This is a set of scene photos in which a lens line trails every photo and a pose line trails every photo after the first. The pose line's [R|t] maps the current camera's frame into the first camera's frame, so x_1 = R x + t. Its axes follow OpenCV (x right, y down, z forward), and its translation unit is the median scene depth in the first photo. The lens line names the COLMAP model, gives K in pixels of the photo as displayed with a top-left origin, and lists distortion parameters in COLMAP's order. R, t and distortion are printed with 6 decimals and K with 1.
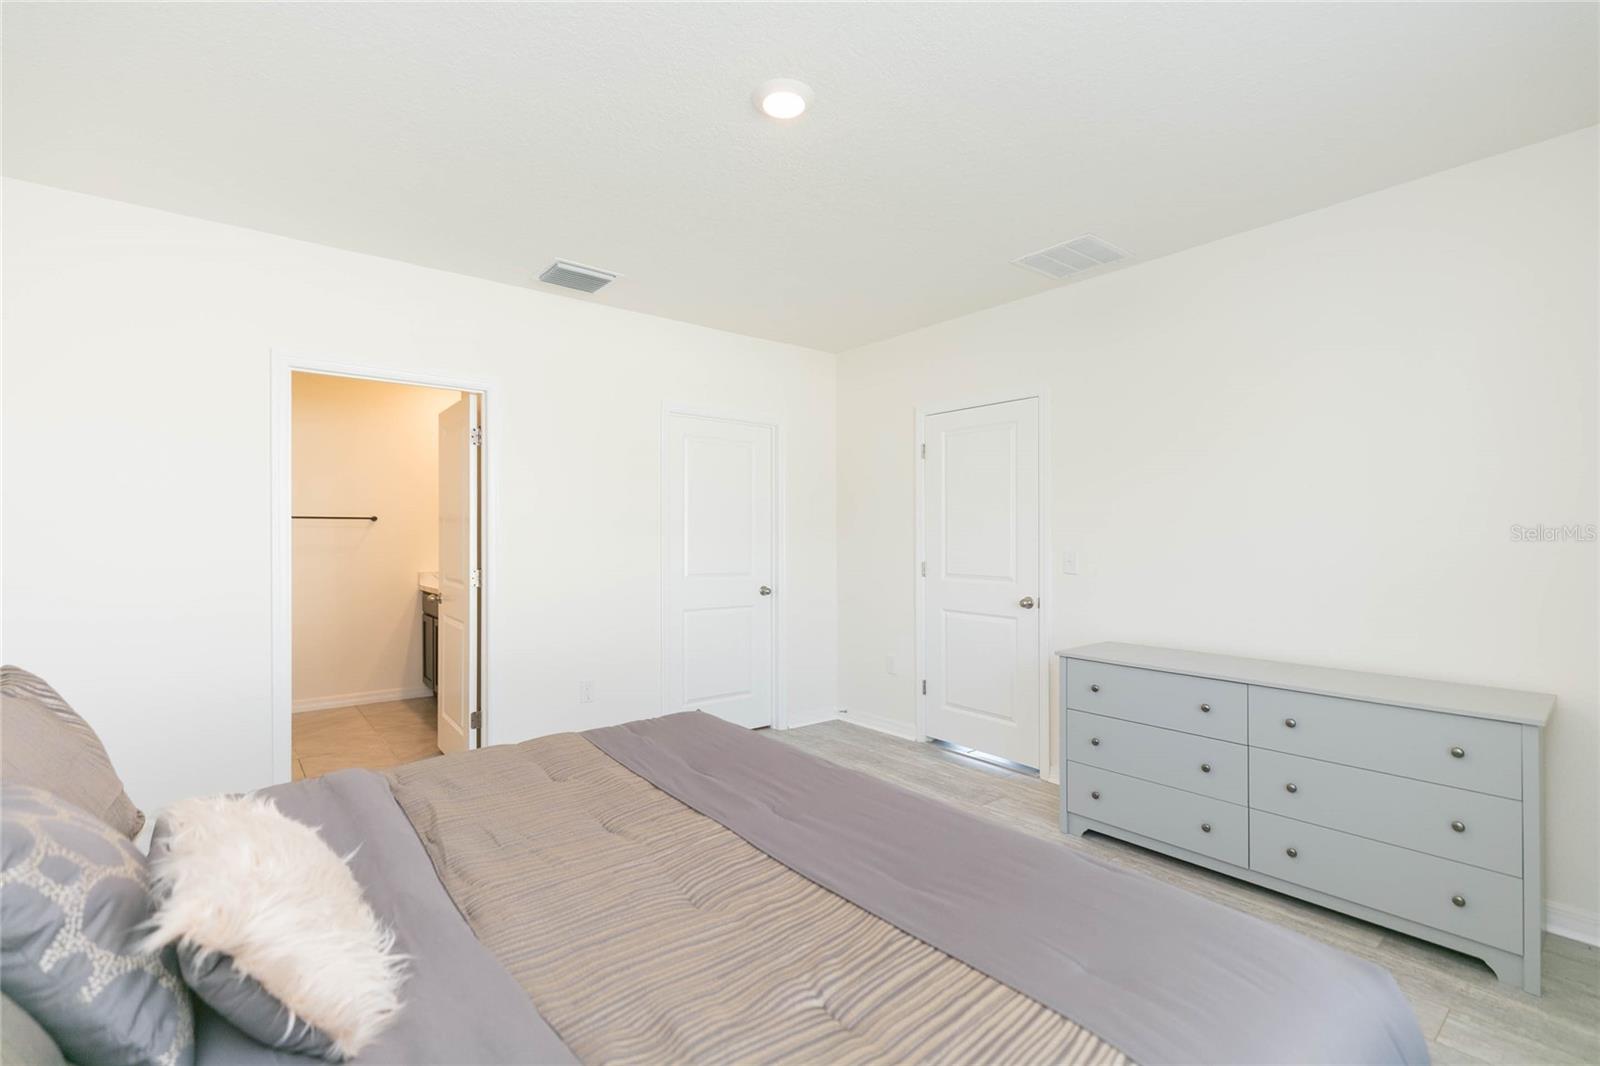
lens RADIAL K [[721.6, 0, 808.3], [0, 721.6, 532.4], [0, 0, 1]] dist [0.001586, 0.001199]
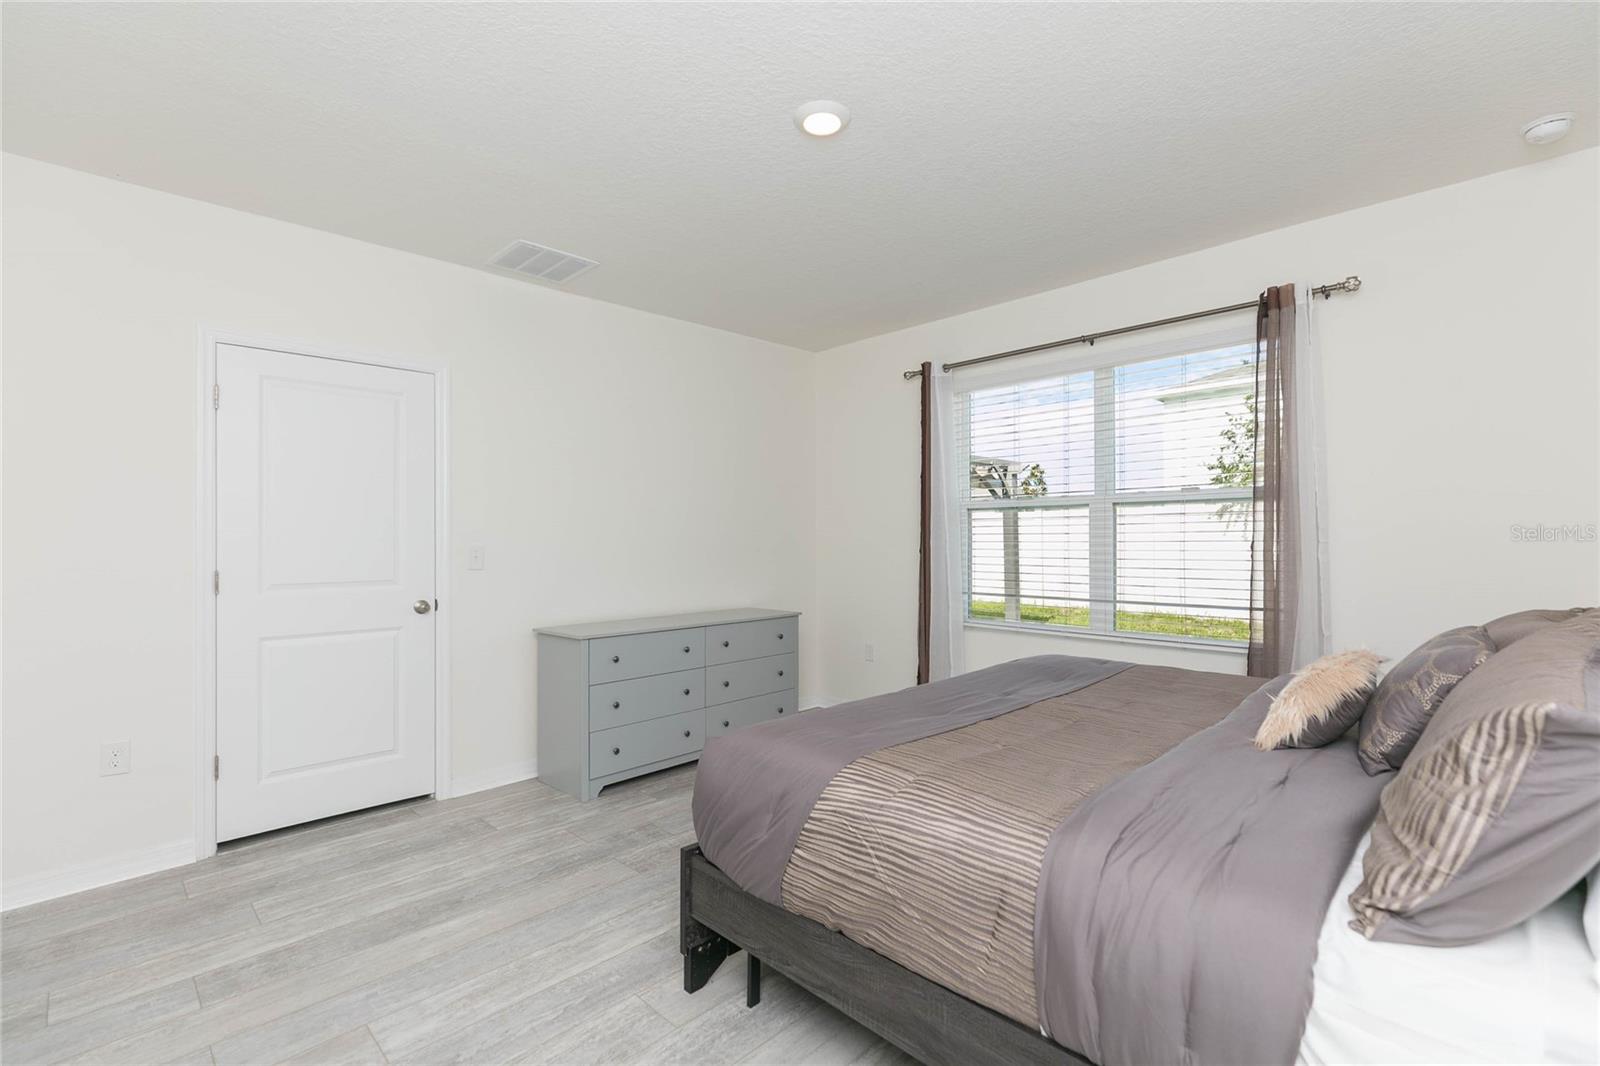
lens RADIAL K [[721.6, 0, 808.3], [0, 721.6, 532.4], [0, 0, 1]] dist [0.001586, 0.001199]
pose [[-0.121885, 0.015978, 0.992416, -0.699896], [0.005548, 0.999866, -0.015417, 0.028093], [-0.992529, 0.003627, -0.121958, 0.732239]]
